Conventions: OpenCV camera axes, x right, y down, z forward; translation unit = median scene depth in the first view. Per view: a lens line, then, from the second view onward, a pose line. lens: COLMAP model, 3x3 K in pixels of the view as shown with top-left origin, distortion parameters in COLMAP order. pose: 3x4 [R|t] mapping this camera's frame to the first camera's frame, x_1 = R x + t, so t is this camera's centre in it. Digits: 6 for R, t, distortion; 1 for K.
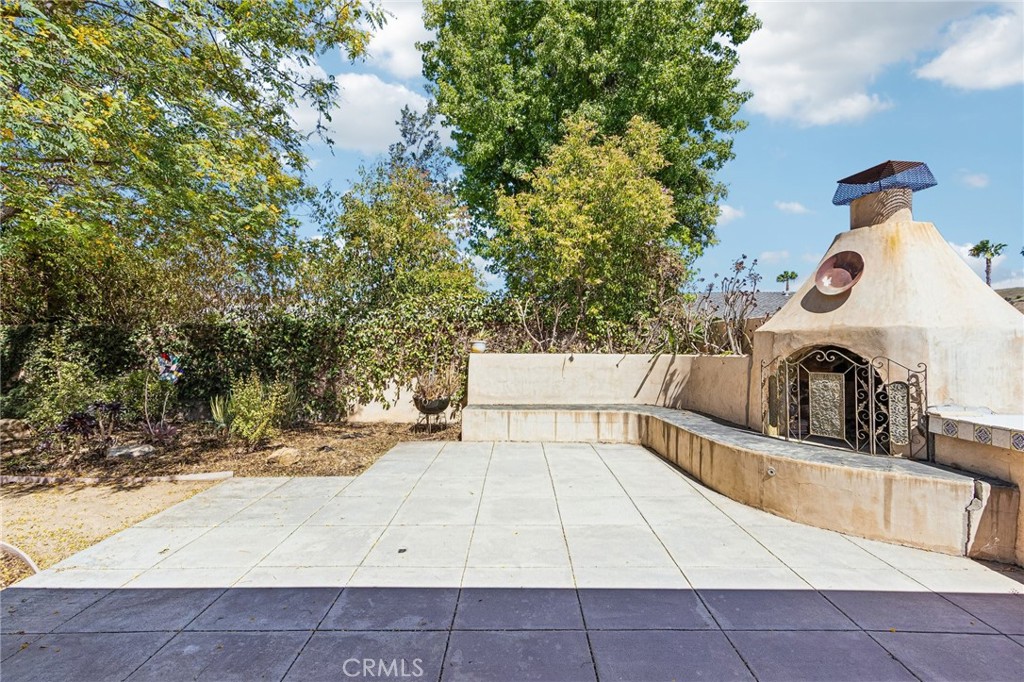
lens RADIAL K [[470.5, 0, 488.0], [0, 470.5, 346.2], [0, 0, 1]] dist [0.012514, 0.000414]
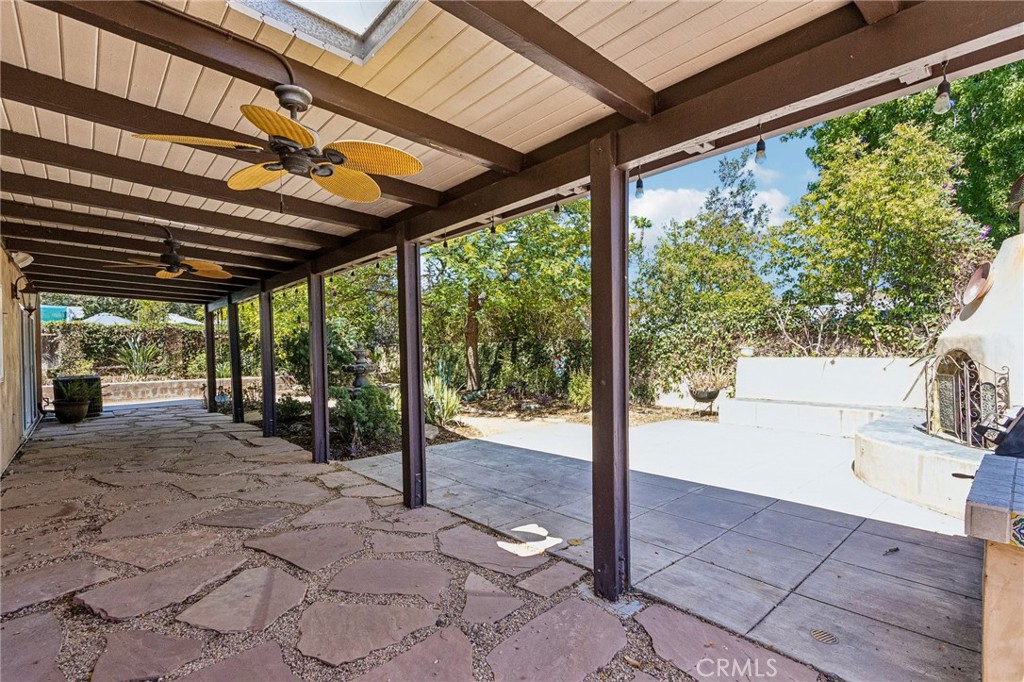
lens RADIAL K [[470.5, 0, 516.2], [0, 470.5, 345.7], [0, 0, 1]] dist [0.012514, 0.000414]
pose [[0.692529, -0.017008, -0.721189, 0.494949], [0.010991, 0.999855, -0.013026, -0.005823], [0.721306, 0.001094, 0.692616, -0.324283]]
